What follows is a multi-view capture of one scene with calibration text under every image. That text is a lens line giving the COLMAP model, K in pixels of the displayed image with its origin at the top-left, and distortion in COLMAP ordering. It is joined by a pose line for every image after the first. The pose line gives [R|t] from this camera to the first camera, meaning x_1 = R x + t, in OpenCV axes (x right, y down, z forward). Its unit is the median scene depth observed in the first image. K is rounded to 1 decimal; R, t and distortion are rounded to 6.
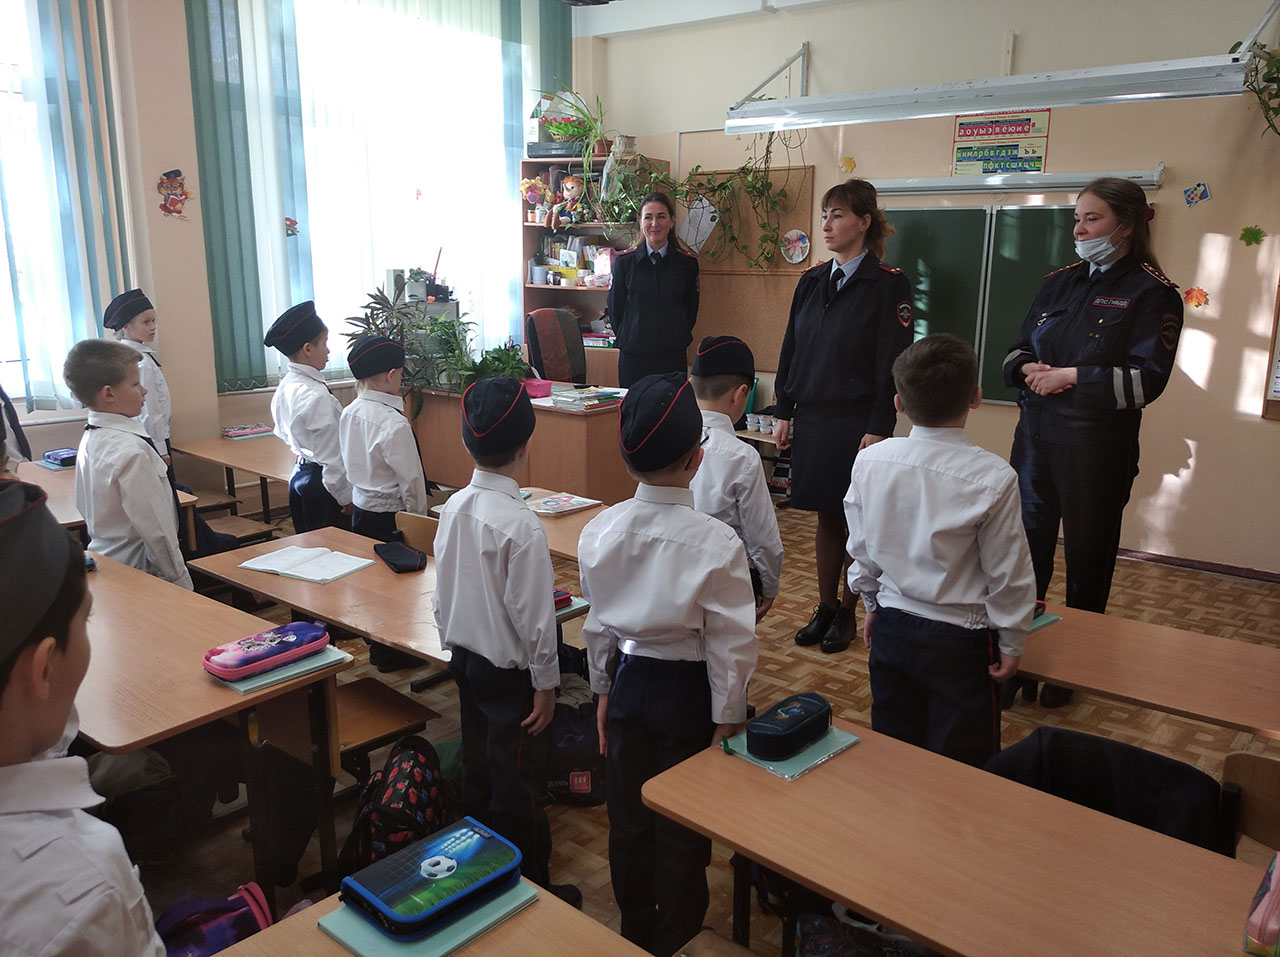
lens RADIAL K [[1065.3, 0, 646.8], [0, 1065.3, 472.4], [0, 0, 1]] dist [0.051150, -0.051113]
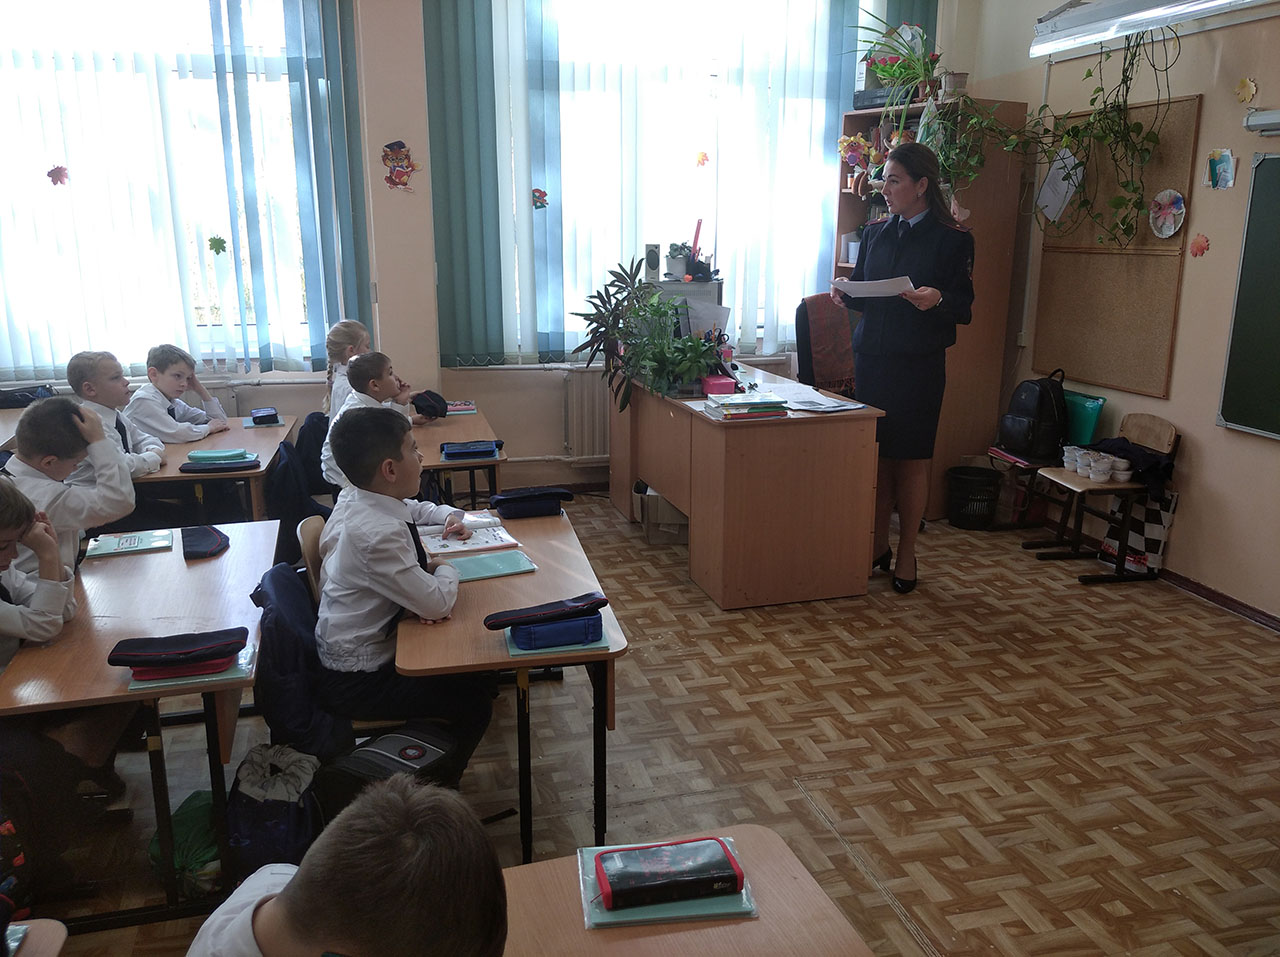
lens RADIAL K [[1065.3, 0, 648.2], [0, 1065.3, 492.8], [0, 0, 1]] dist [0.051150, -0.051113]
pose [[0.830113, 0.134272, -0.541187, 0.267491], [-0.113610, 0.990942, 0.071596, -0.043406], [0.545899, 0.002052, 0.837849, 0.229521]]
